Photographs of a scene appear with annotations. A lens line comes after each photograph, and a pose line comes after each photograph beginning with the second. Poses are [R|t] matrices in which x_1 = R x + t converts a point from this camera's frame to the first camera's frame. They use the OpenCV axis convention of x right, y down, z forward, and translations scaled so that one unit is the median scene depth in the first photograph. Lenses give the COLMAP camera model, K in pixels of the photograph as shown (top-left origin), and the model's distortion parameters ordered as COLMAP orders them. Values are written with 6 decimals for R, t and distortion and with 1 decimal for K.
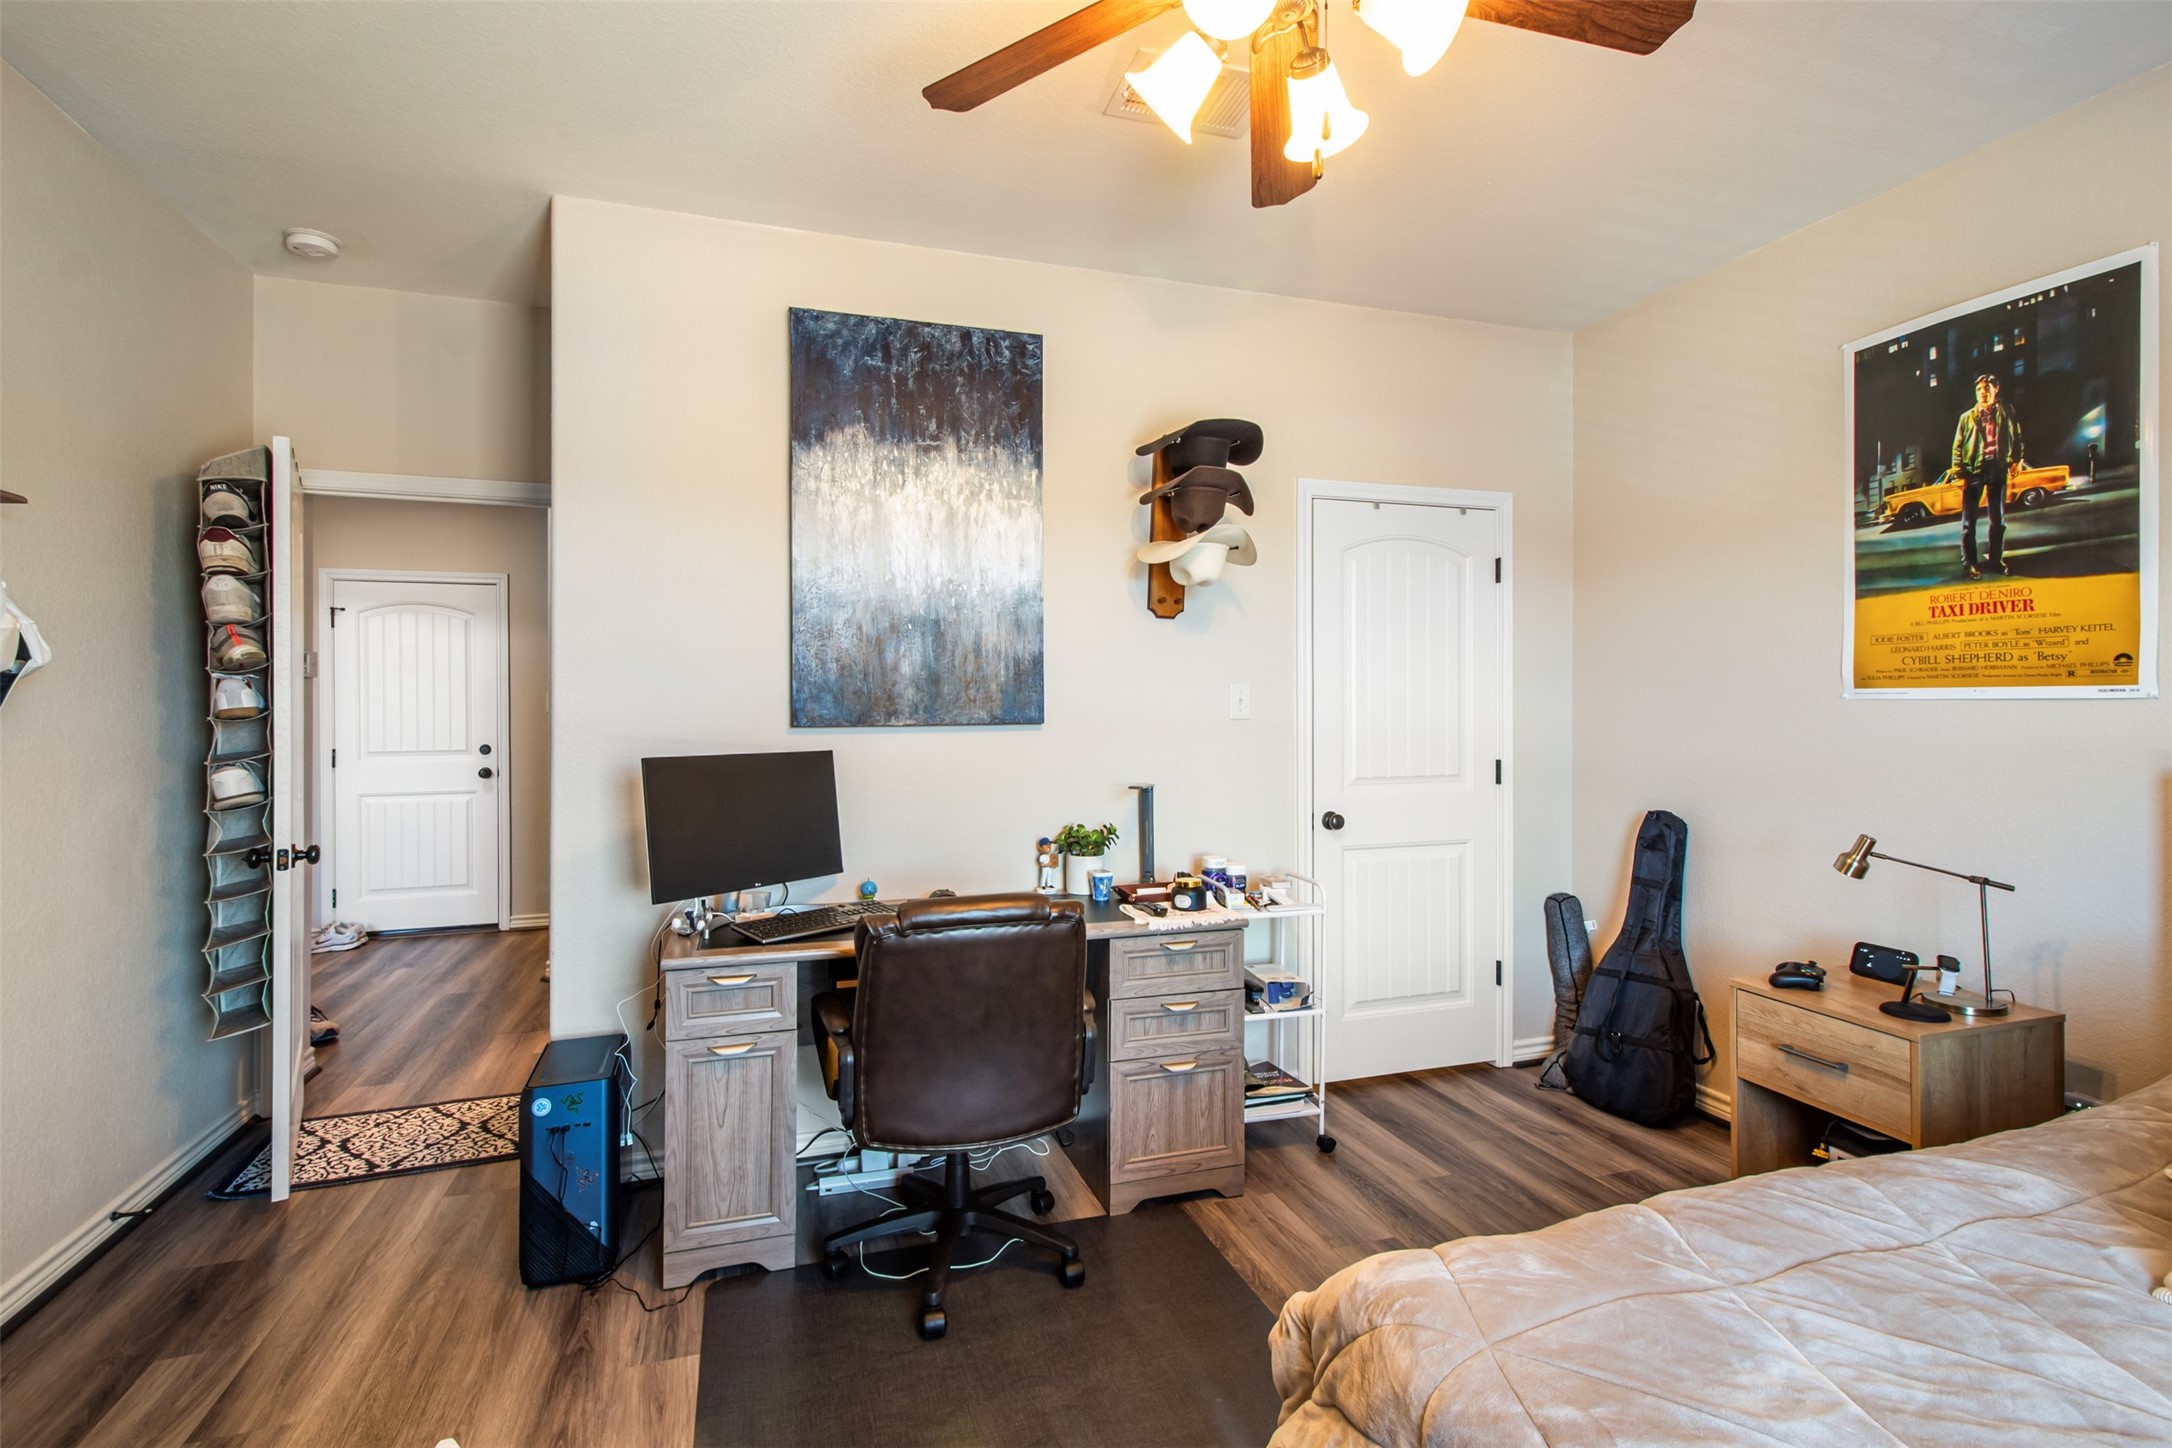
lens RADIAL K [[1023.0, 0, 1087.8], [0, 1023.0, 710.7], [0, 0, 1]] dist [-0.001264, 0.000397]
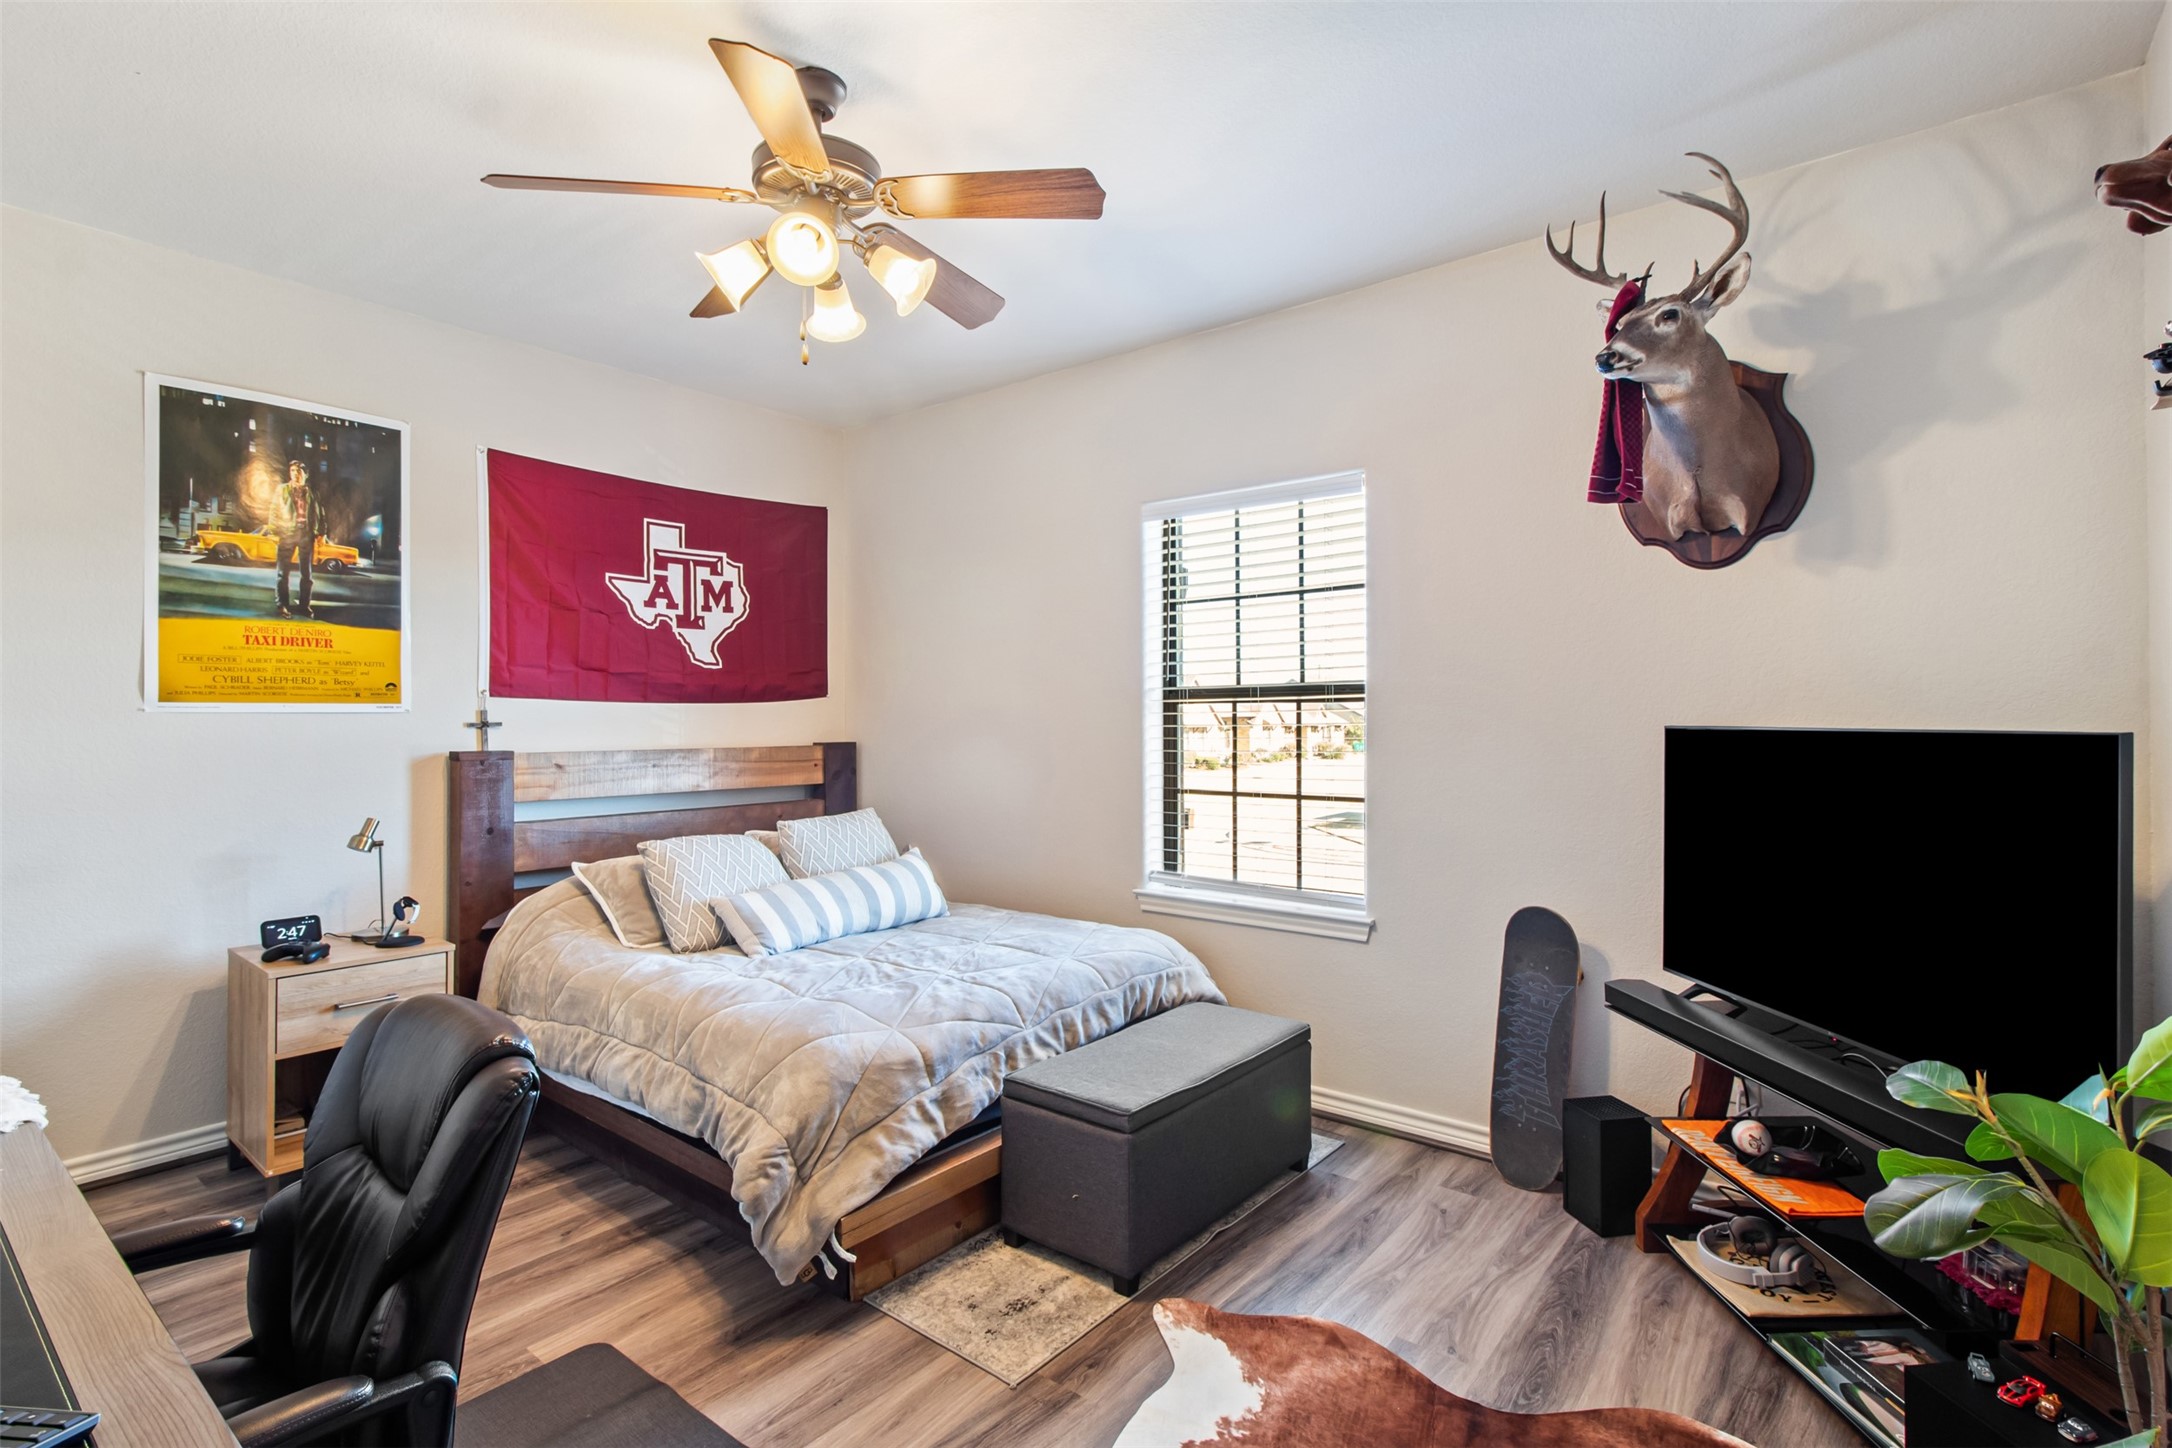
lens RADIAL K [[1023.0, 0, 1087.0], [0, 1023.0, 717.3], [0, 0, 1]] dist [-0.001264, 0.000397]
pose [[-0.559655, -0.002043, 0.828723, -0.739020], [0.009653, 0.999913, 0.008984, -0.007198], [-0.828670, 0.013028, -0.559586, 0.889296]]
